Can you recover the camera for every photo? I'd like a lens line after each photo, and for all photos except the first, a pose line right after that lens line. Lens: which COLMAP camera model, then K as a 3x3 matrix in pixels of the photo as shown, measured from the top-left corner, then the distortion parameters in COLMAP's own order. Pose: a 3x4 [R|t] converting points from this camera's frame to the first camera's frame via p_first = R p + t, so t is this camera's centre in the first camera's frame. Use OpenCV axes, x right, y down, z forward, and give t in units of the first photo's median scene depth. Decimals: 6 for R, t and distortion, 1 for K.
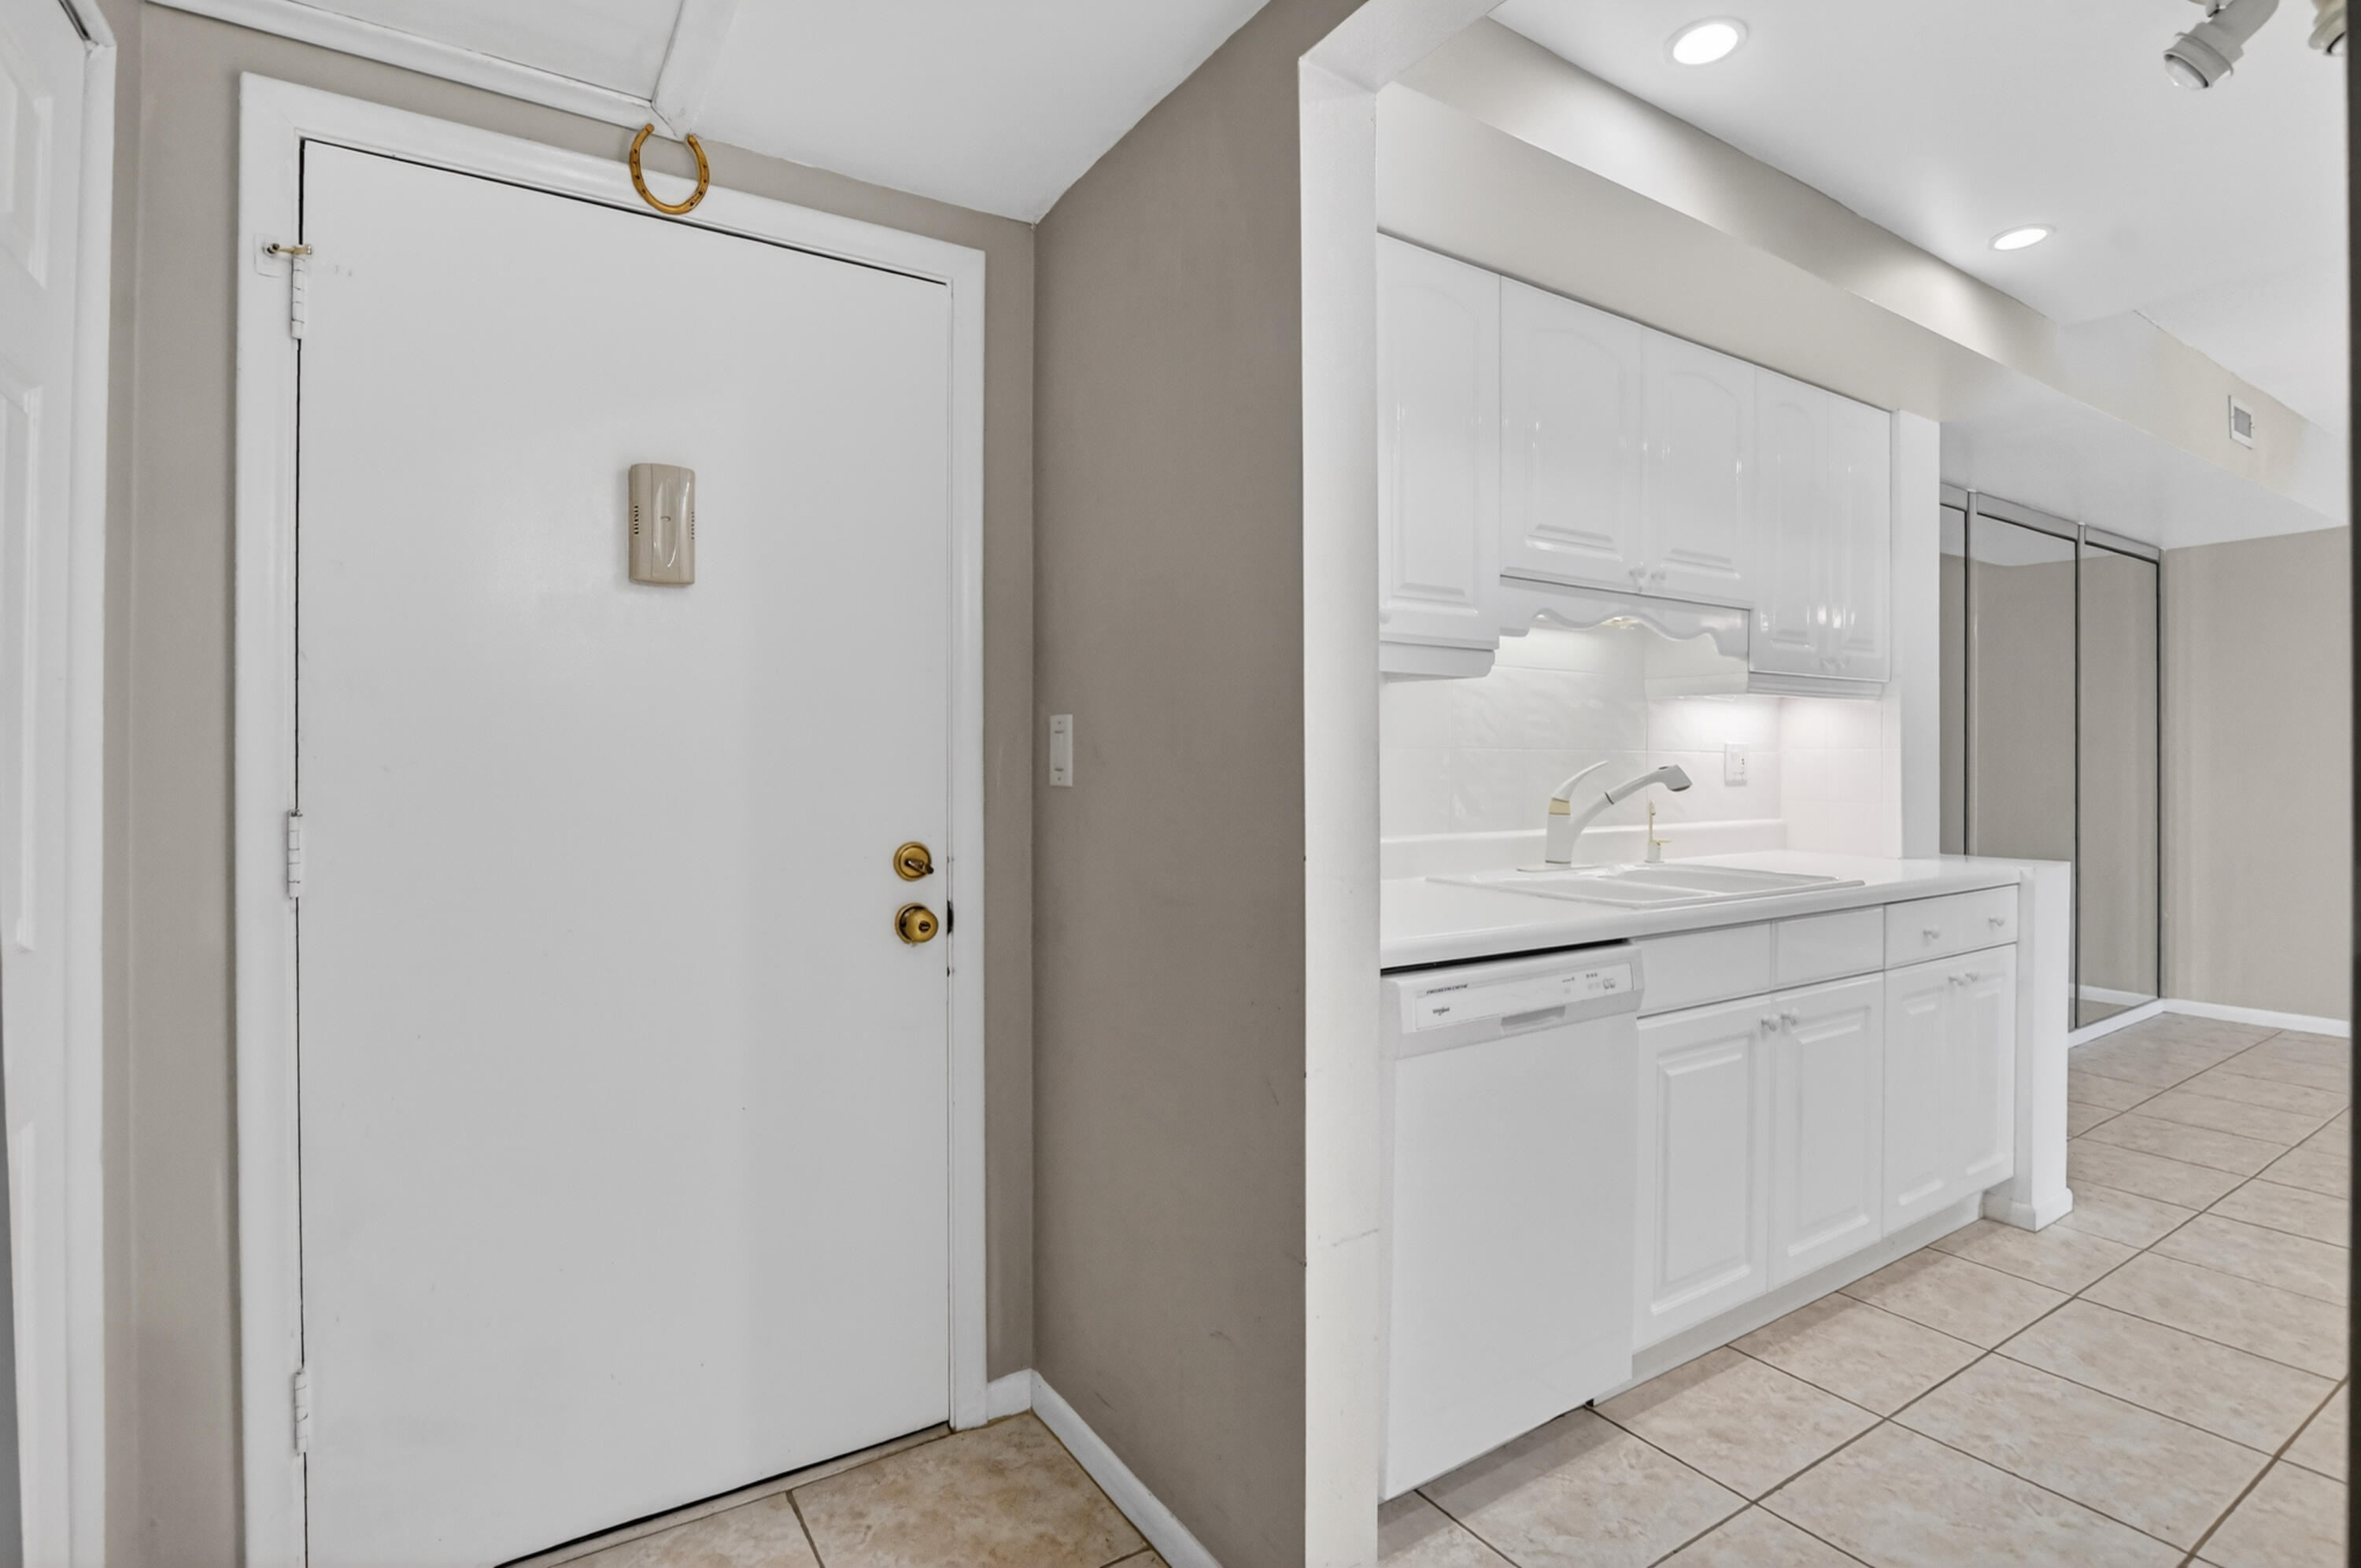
lens RADIAL K [[1104.1, 0, 1177.2], [0, 1104.1, 773.3], [0, 0, 1]] dist [-0.024176, 0.000158]
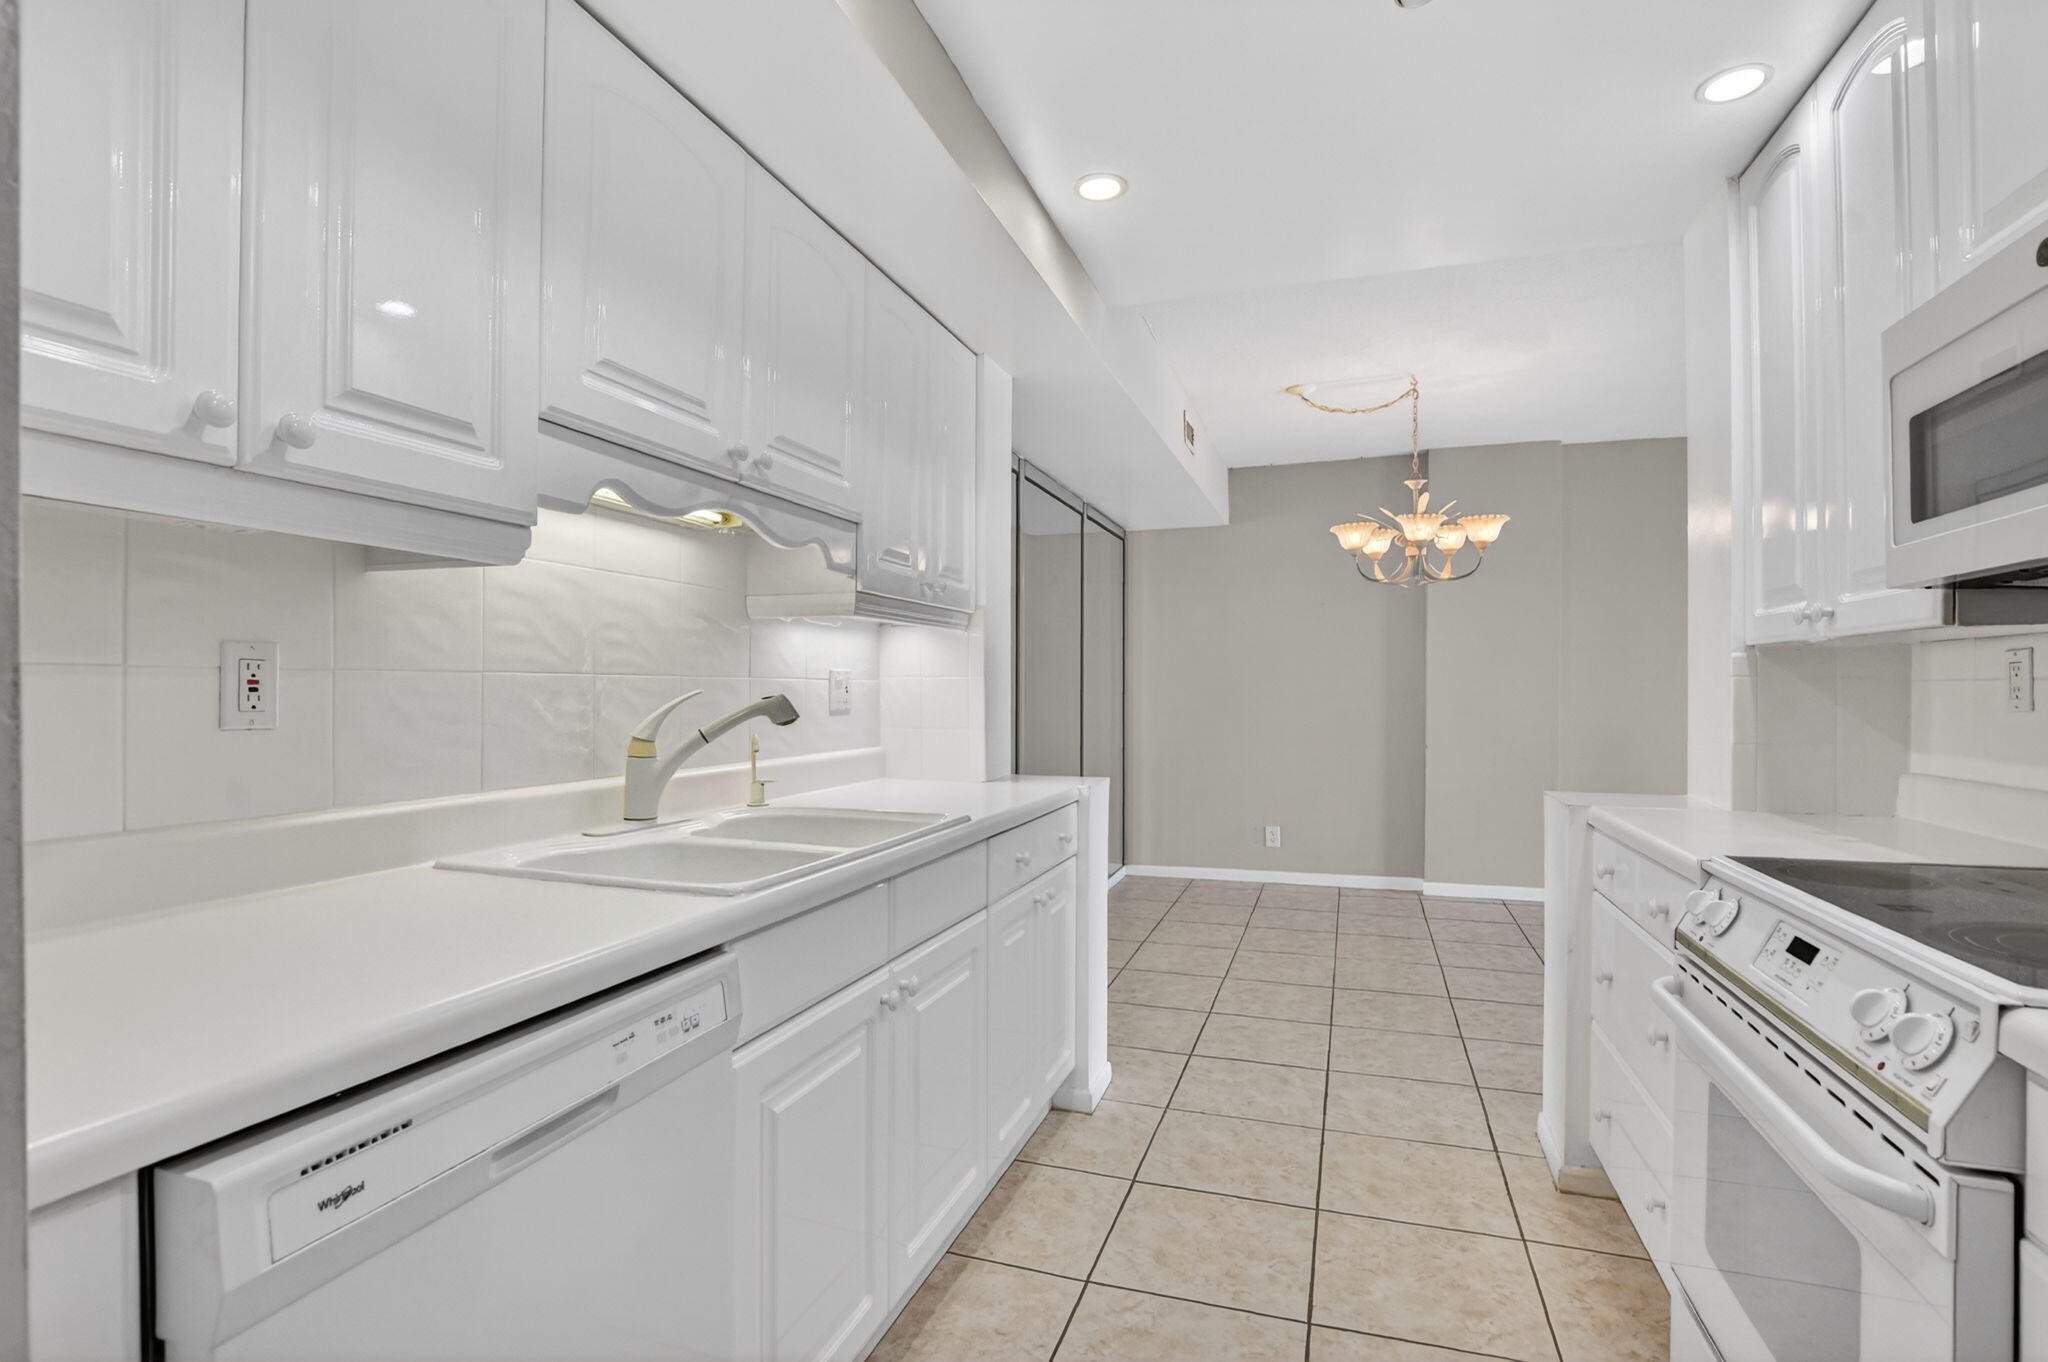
lens RADIAL K [[957.9, 0, 1021.1], [0, 957.9, 671.7], [0, 0, 1]] dist [-0.024176, 0.000158]
pose [[0.780841, 0.011111, 0.624631, 0.132705], [0.005836, 0.999668, -0.025077, -0.005310], [-0.624702, 0.023227, 0.780517, 0.298254]]
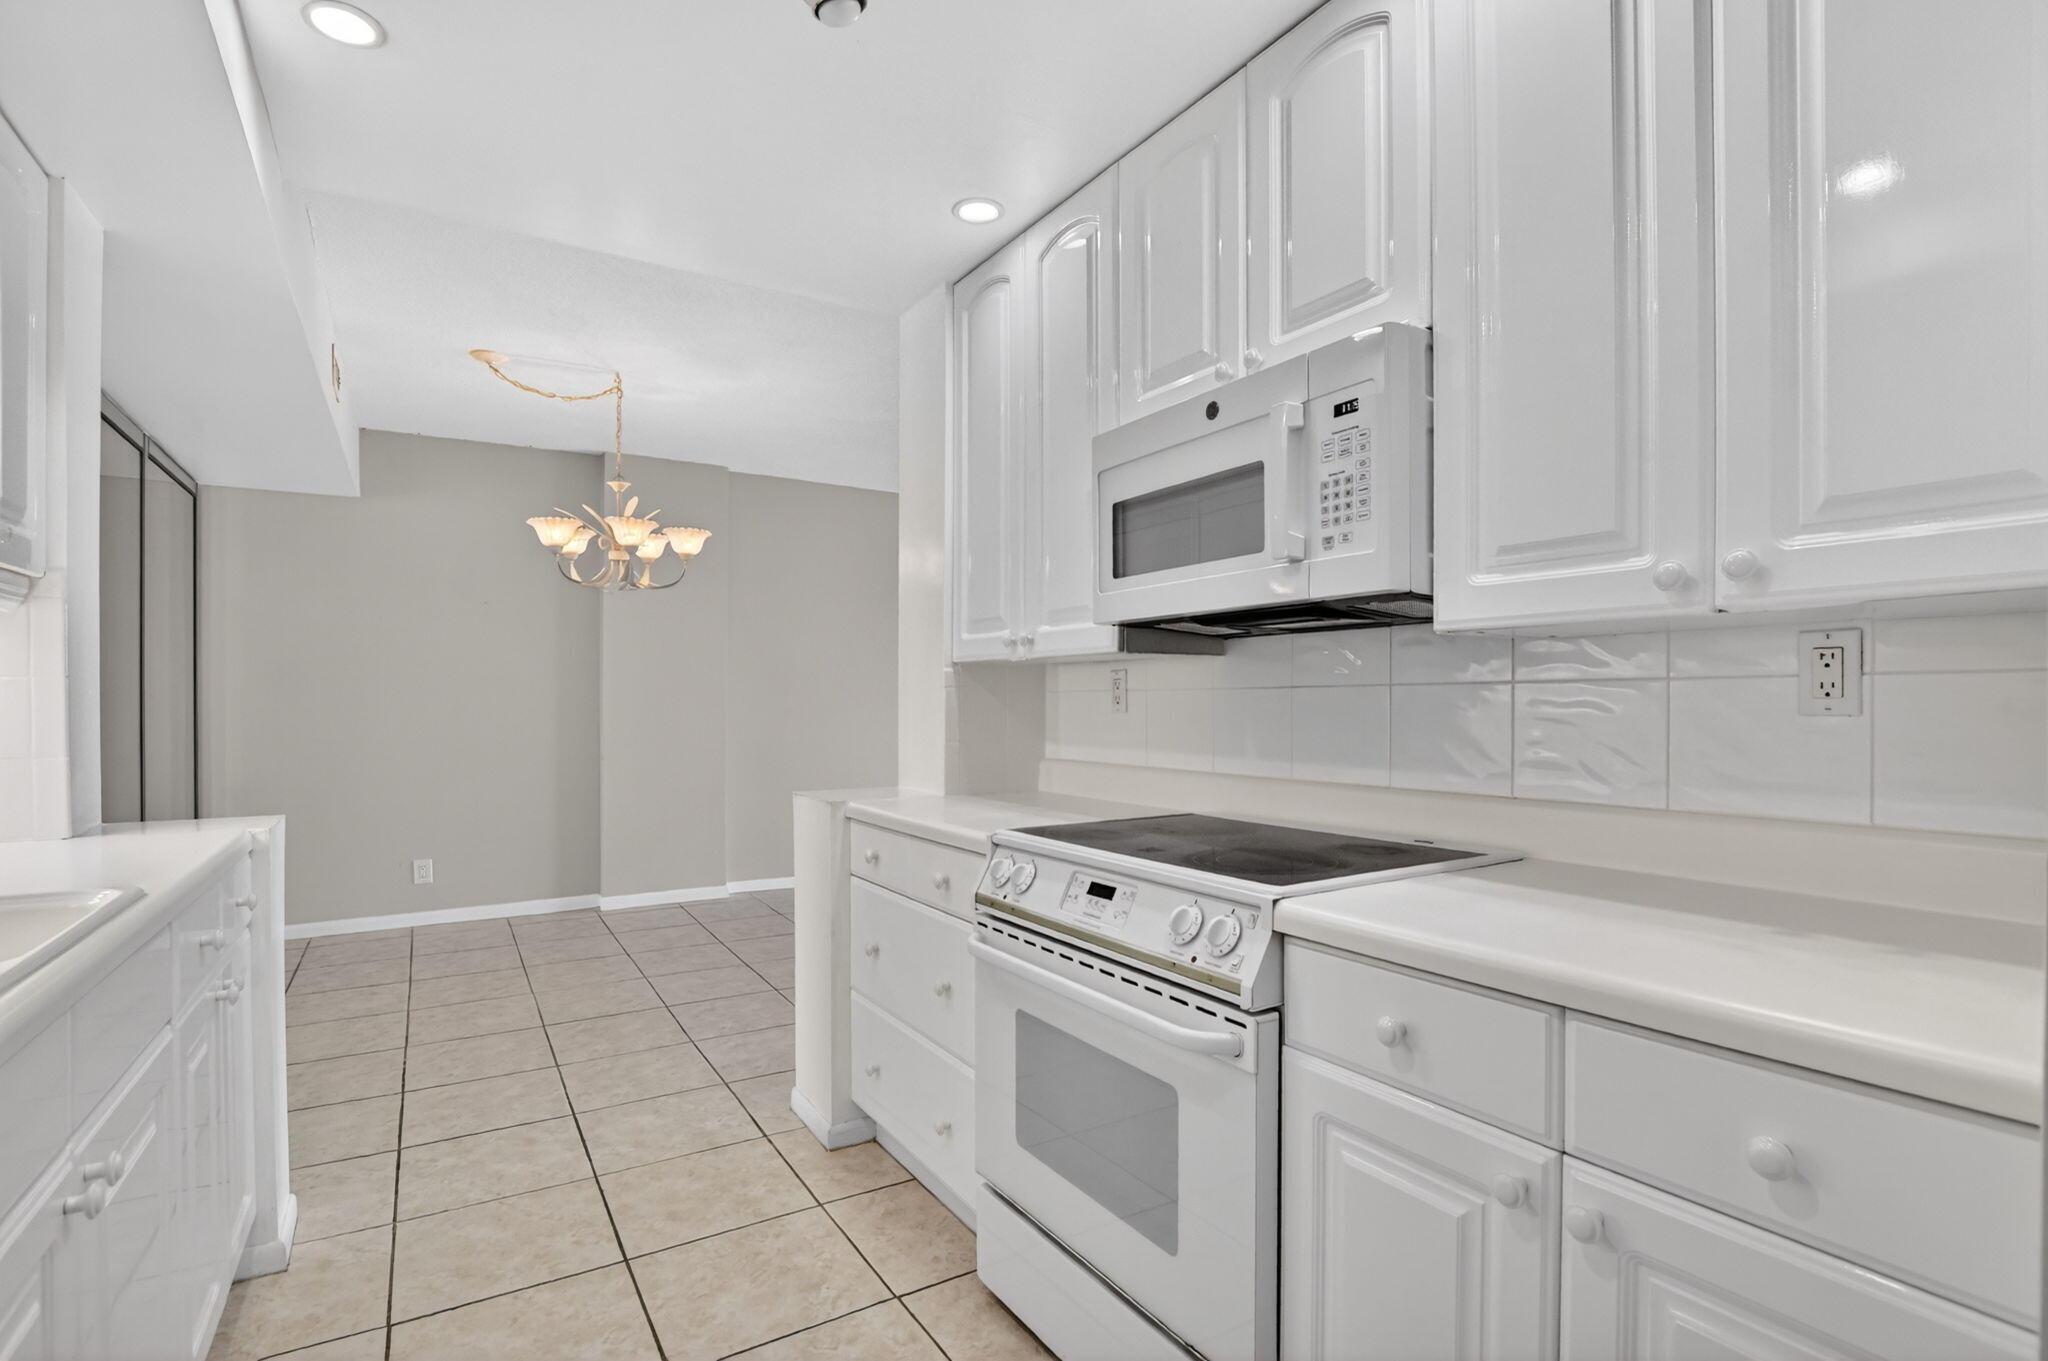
lens RADIAL K [[972.9, 0, 1025.5], [0, 972.9, 692.9], [0, 0, 1]] dist [-0.025909, -0.000090]
pose [[0.006790, 0.006465, 0.999956, 0.079756], [0.009190, 0.999936, -0.006528, -0.004506], [-0.999935, 0.009234, 0.006731, 0.471065]]
